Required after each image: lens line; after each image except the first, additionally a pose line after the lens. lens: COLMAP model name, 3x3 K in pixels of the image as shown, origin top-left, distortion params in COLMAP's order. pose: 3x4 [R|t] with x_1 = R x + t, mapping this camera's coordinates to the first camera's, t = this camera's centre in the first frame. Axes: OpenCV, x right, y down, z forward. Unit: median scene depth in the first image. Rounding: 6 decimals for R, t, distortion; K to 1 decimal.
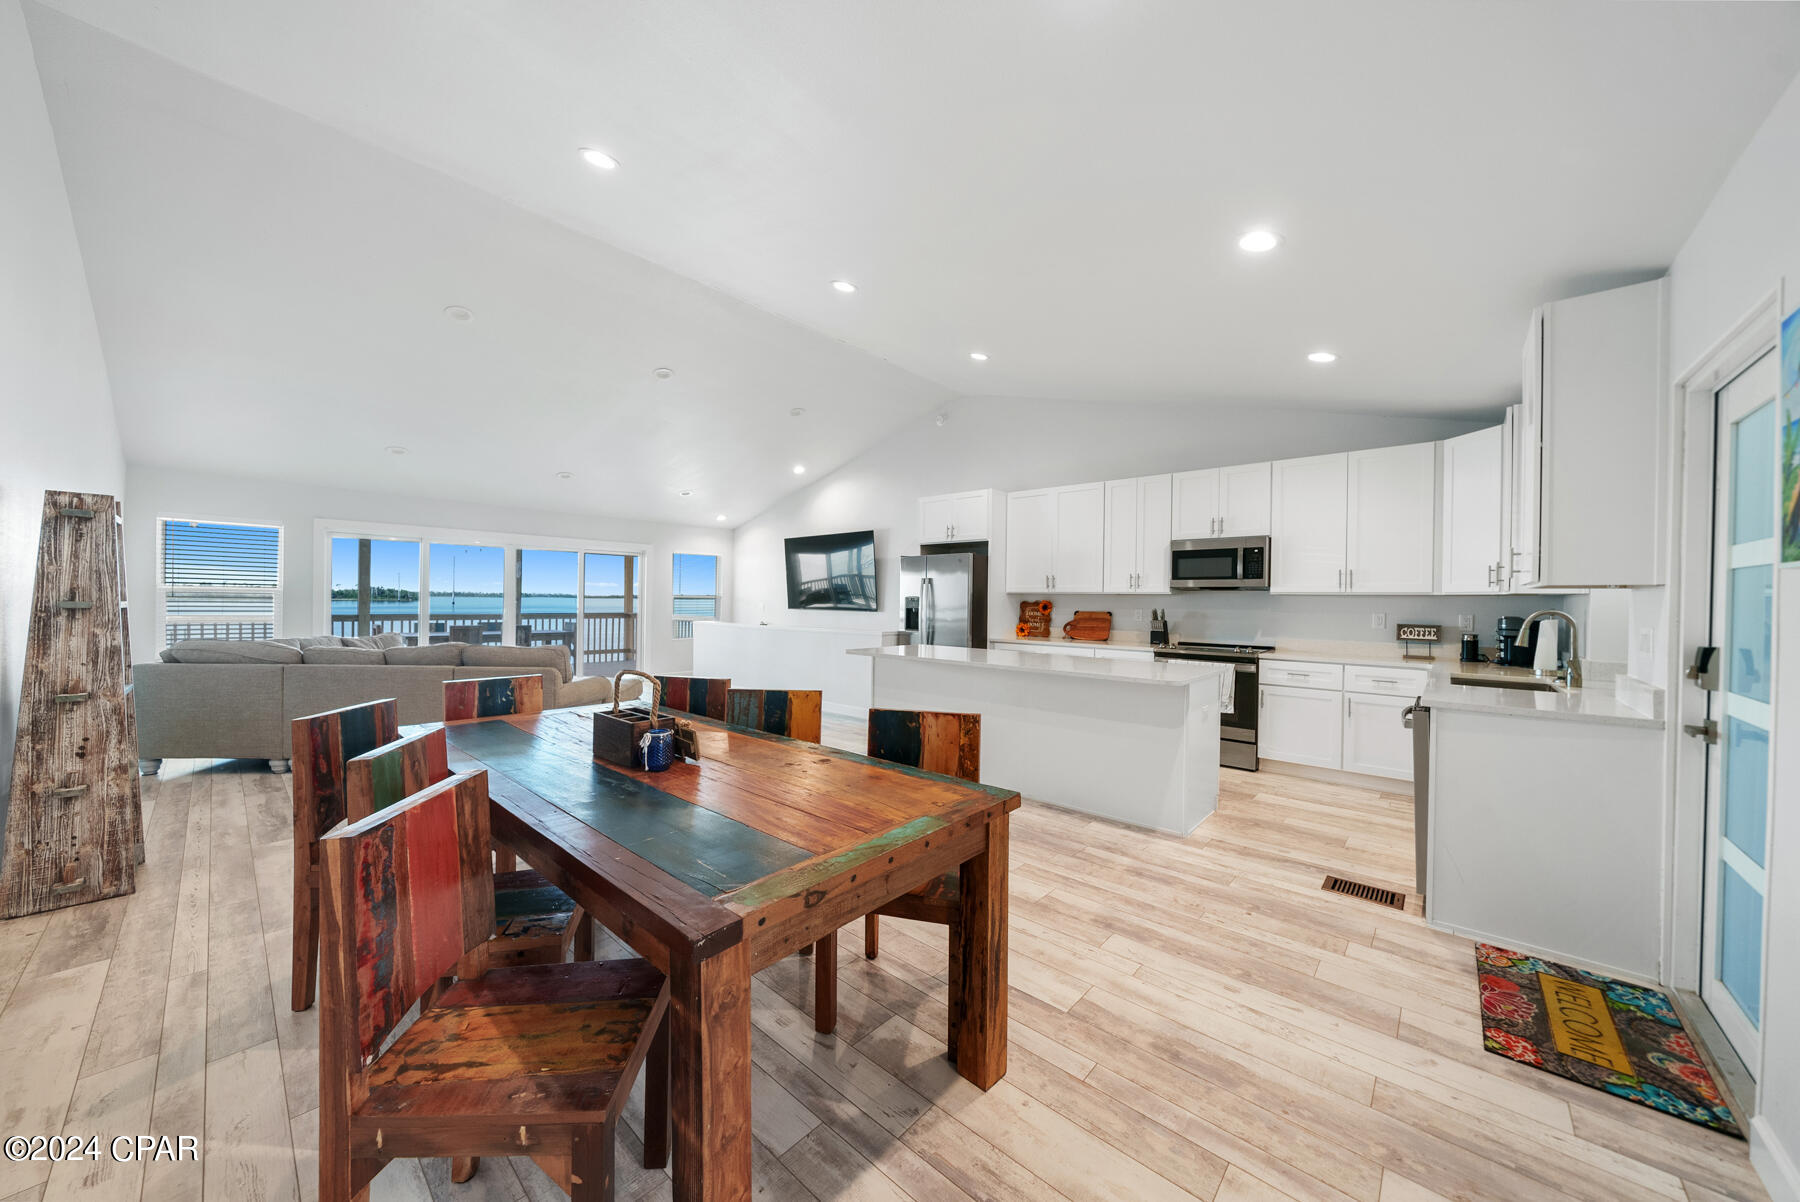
lens RADIAL K [[634.4, 0, 882.4], [0, 634.4, 603.1], [0, 0, 1]] dist [-0.008967, 0.000536]
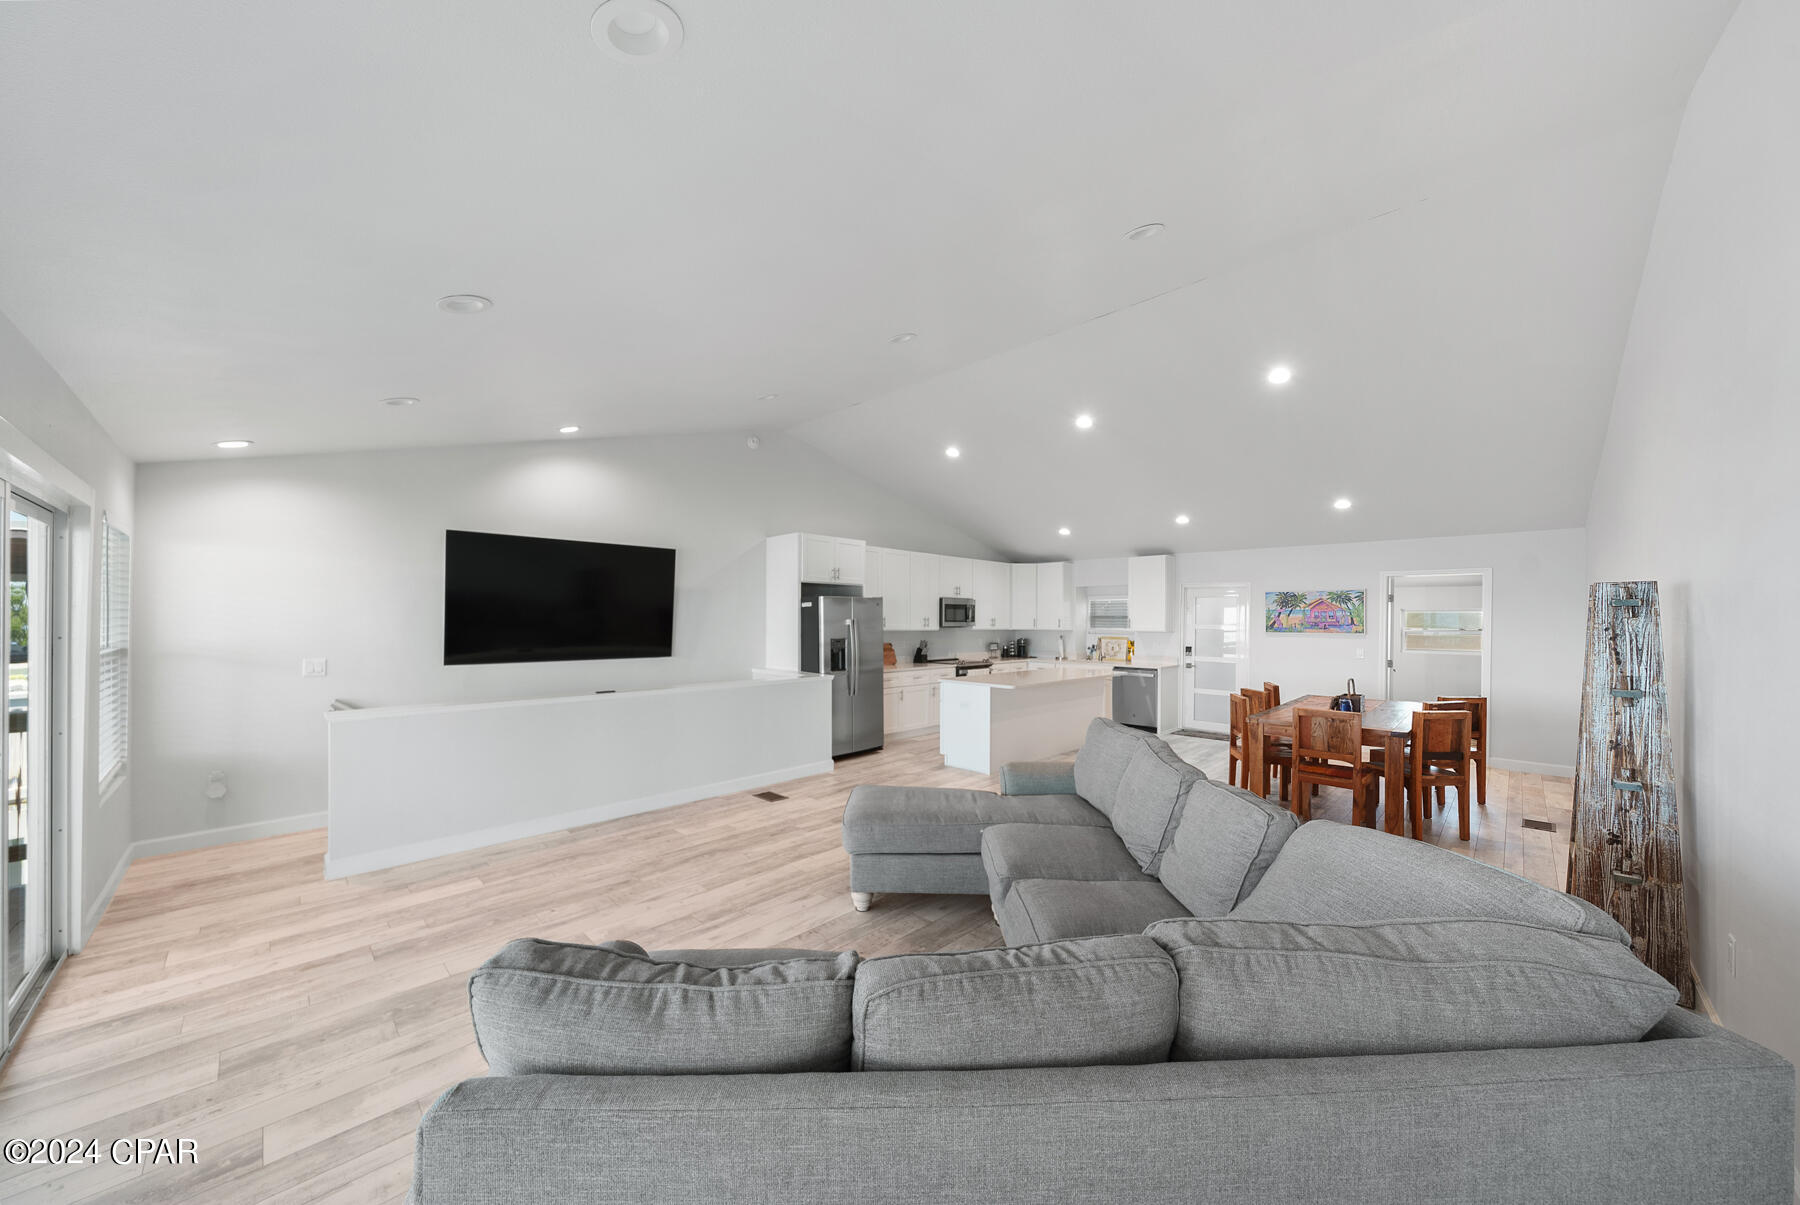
lens RADIAL K [[615.5, 0, 897.9], [0, 615.5, 622.8], [0, 0, 1]] dist [-0.000151, 0.000045]
pose [[0.037231, -0.015569, 0.999185, -1.073854], [0.000586, 0.999879, 0.015558, -0.056502], [-0.999307, 0.000007, 0.037236, 1.023778]]
